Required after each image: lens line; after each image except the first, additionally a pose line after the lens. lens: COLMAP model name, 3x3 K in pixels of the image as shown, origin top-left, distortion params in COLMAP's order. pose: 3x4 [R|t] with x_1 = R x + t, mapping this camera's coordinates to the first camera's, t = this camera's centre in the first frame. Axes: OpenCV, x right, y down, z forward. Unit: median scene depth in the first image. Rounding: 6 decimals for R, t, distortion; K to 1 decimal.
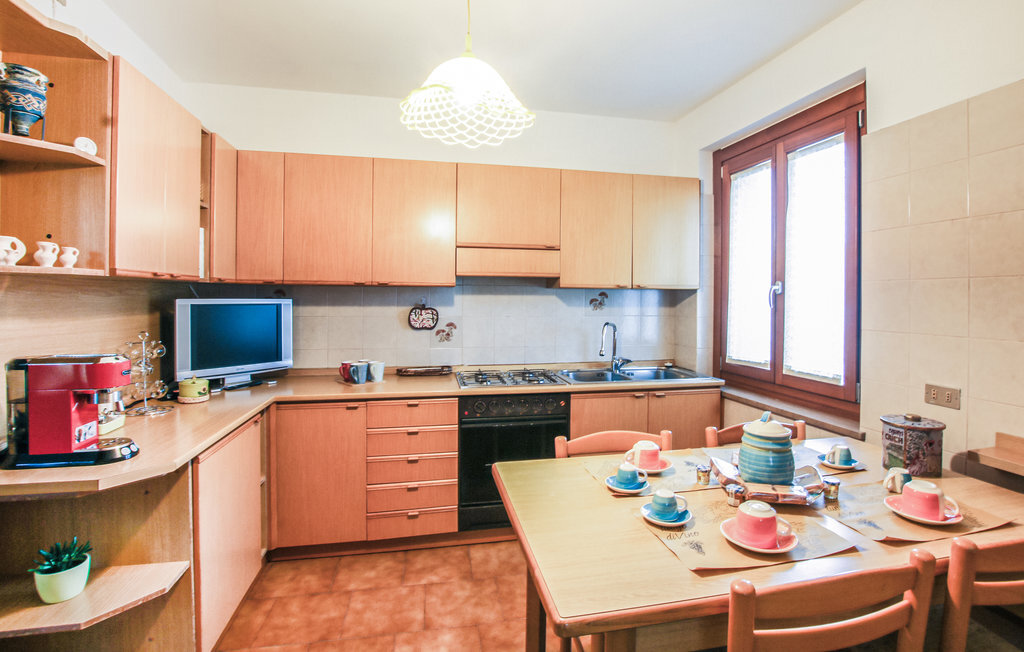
lens RADIAL K [[466.9, 0, 494.2], [0, 466.9, 295.6], [0, 0, 1]] dist [0.022905, 0.000077]
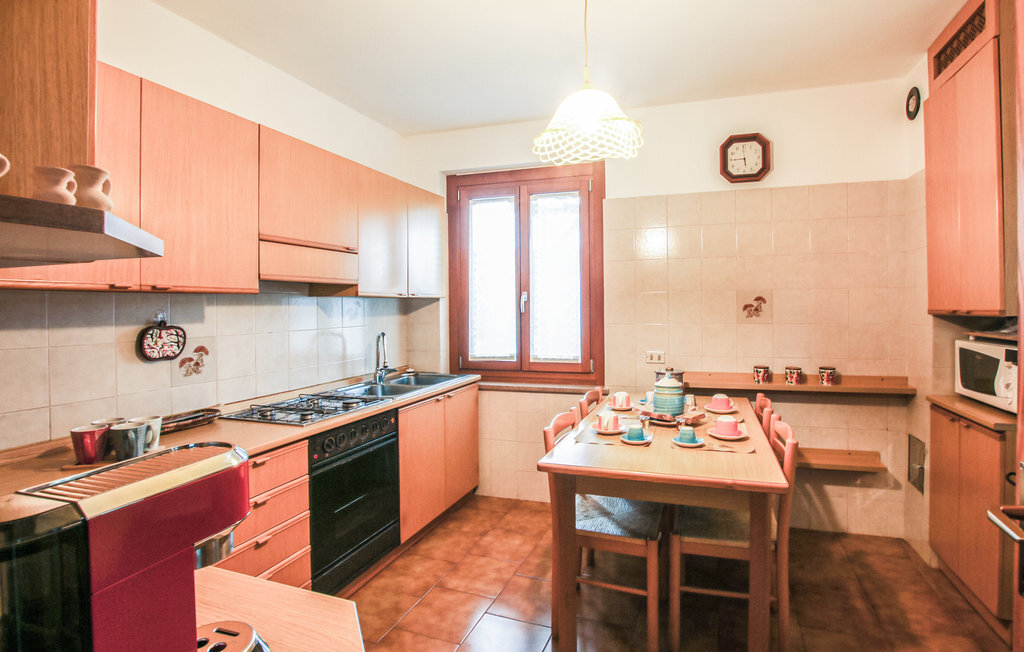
lens RADIAL K [[499.3, 0, 505.8], [0, 499.3, 303.7], [0, 0, 1]] dist [-0.001573, 0.000331]
pose [[0.559642, -0.009791, 0.828676, -0.466528], [0.014233, 0.999896, 0.002202, -0.000207], [-0.828612, 0.010562, 0.559724, 0.222654]]
